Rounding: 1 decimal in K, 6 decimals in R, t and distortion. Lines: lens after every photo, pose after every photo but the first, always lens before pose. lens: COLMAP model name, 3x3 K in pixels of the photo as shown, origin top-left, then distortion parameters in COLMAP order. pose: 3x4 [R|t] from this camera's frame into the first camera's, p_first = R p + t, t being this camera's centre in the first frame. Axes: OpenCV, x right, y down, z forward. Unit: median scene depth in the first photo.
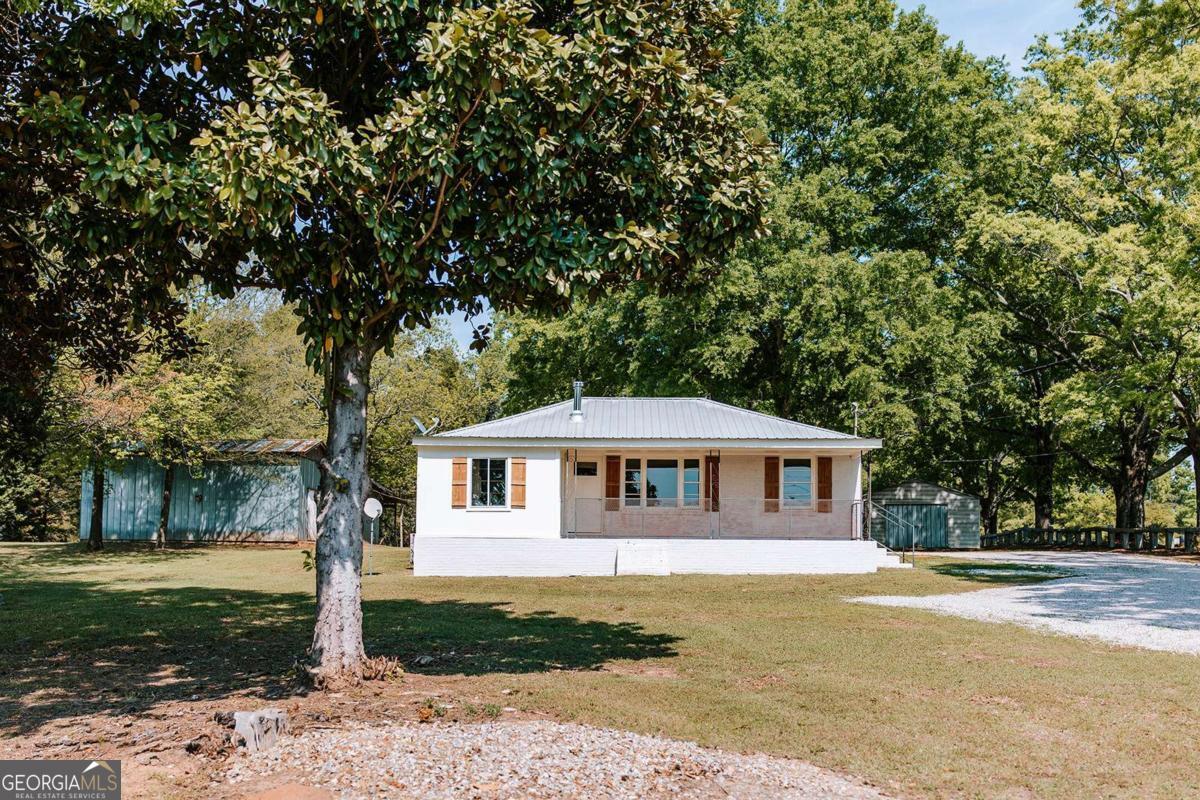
lens RADIAL K [[1180.4, 0, 600.0], [0, 1180.4, 400.0], [0, 0, 1]] dist [-0.004439, 0.009808]
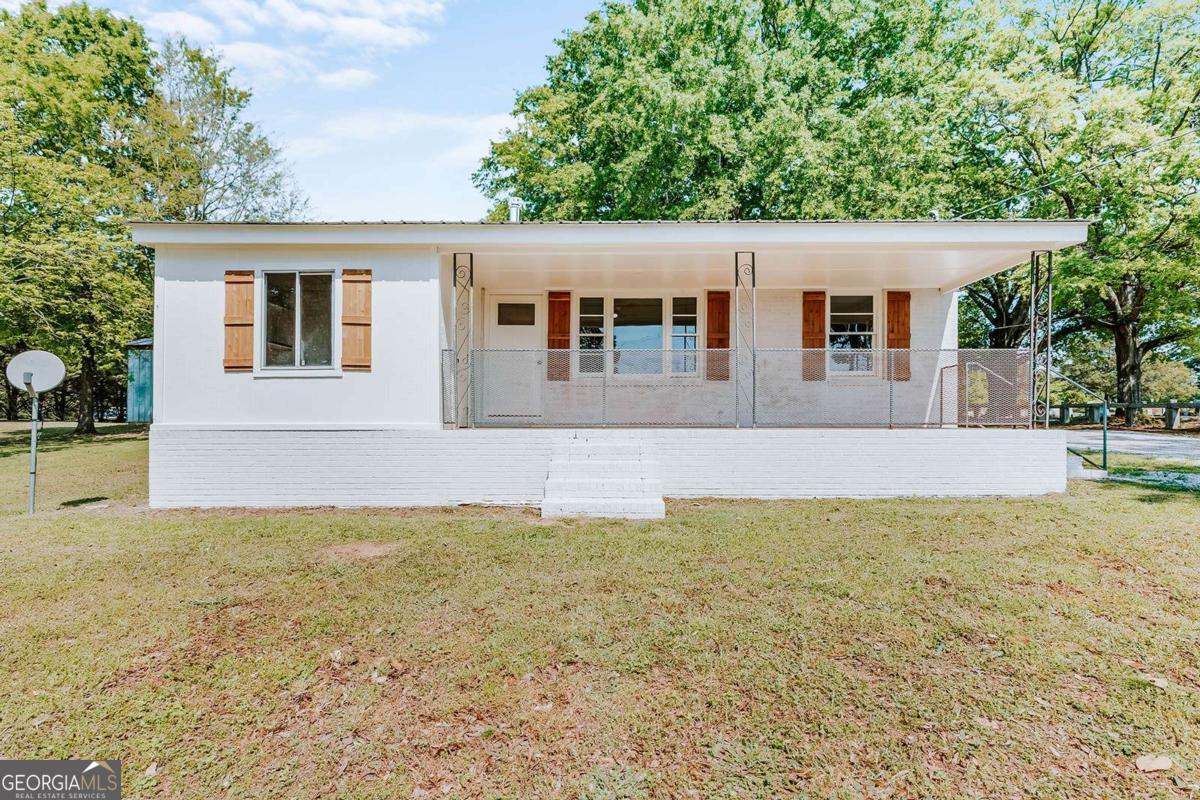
lens RADIAL K [[551.2, 0, 614.7], [0, 551.2, 401.0], [0, 0, 1]] dist [0.001672, 0.000108]
pose [[0.999409, -0.006078, 0.033821, 0.030820], [0.002693, 0.995057, 0.099270, 0.077369], [-0.034257, -0.099120, 0.994486, 0.722324]]
